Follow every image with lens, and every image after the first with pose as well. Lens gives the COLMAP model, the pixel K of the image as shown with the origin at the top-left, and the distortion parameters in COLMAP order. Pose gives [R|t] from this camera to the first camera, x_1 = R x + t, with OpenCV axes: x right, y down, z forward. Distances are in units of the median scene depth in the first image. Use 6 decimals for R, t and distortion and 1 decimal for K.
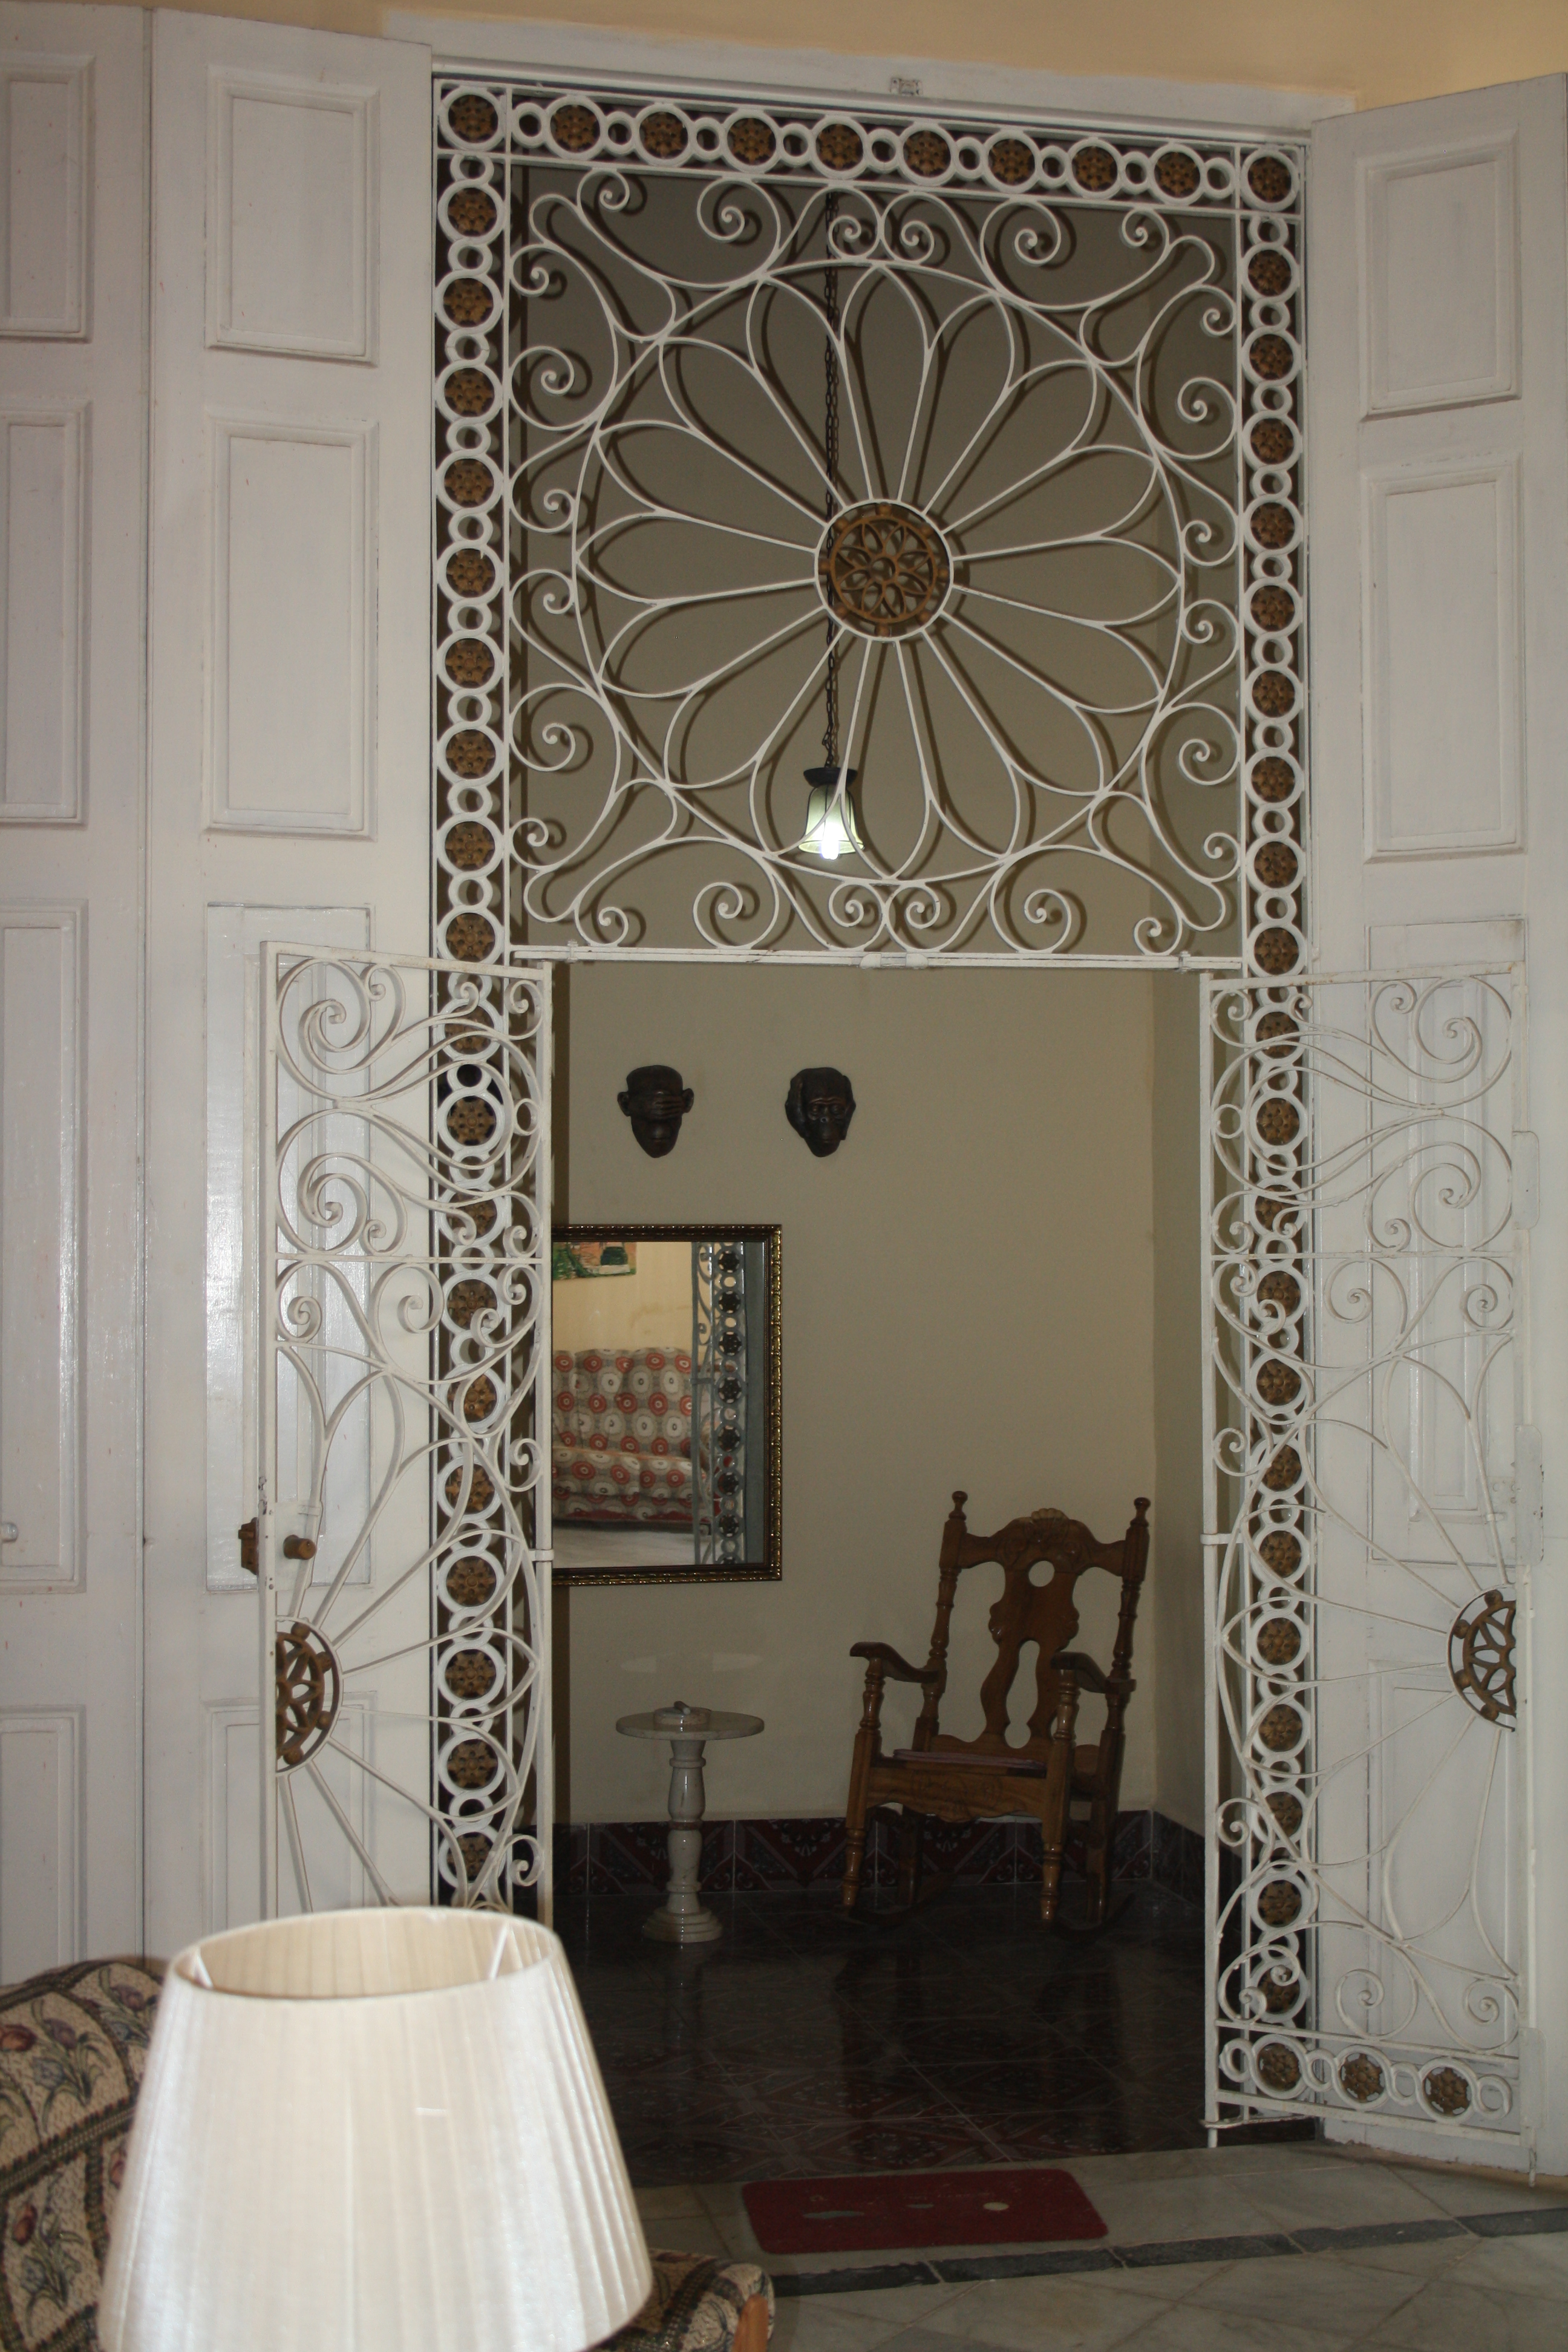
lens RADIAL K [[3169.2, 0, 784.5], [0, 3169.2, 1176.6], [0, 0, 1]] dist [-0.004963, 0.000000]
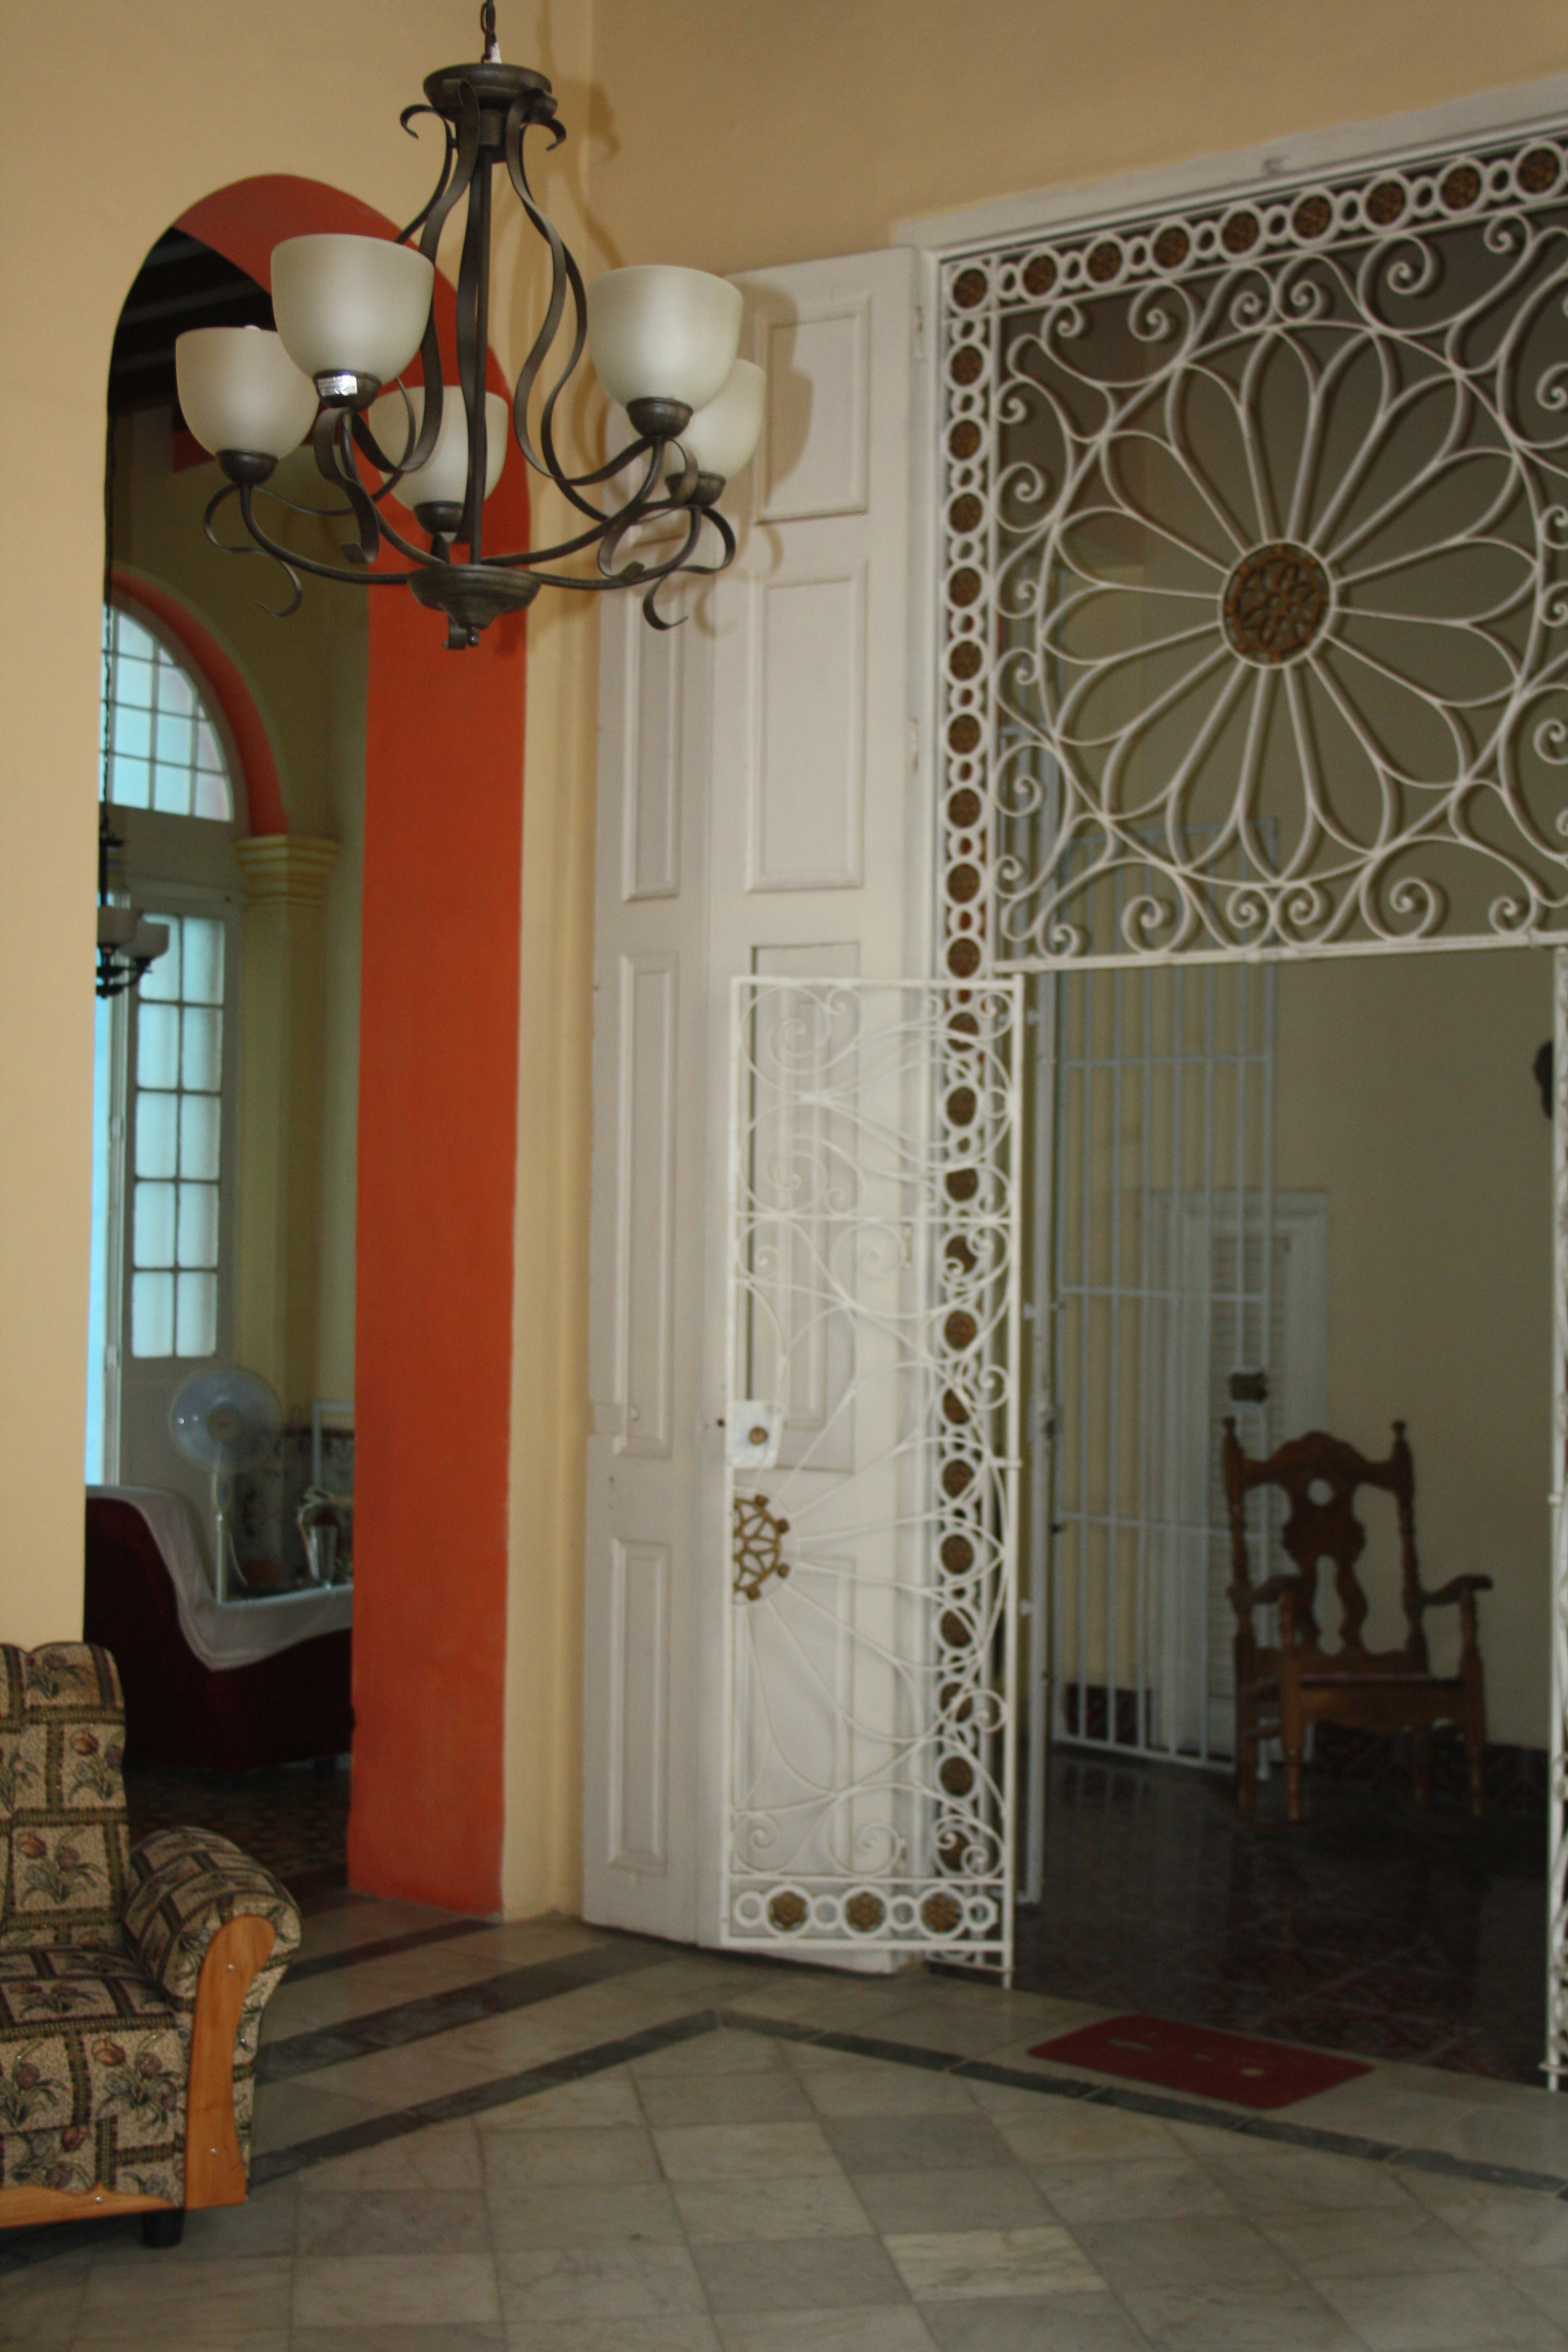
lens RADIAL K [[3169.2, 0, 785.3], [0, 3169.2, 1176.3], [0, 0, 1]] dist [-0.004963, 0.000000]
pose [[0.627980, 0.000438, -0.778229, 0.795480], [0.008426, 0.999937, 0.007362, -0.000160], [0.778184, -0.011180, 0.627937, 0.166701]]
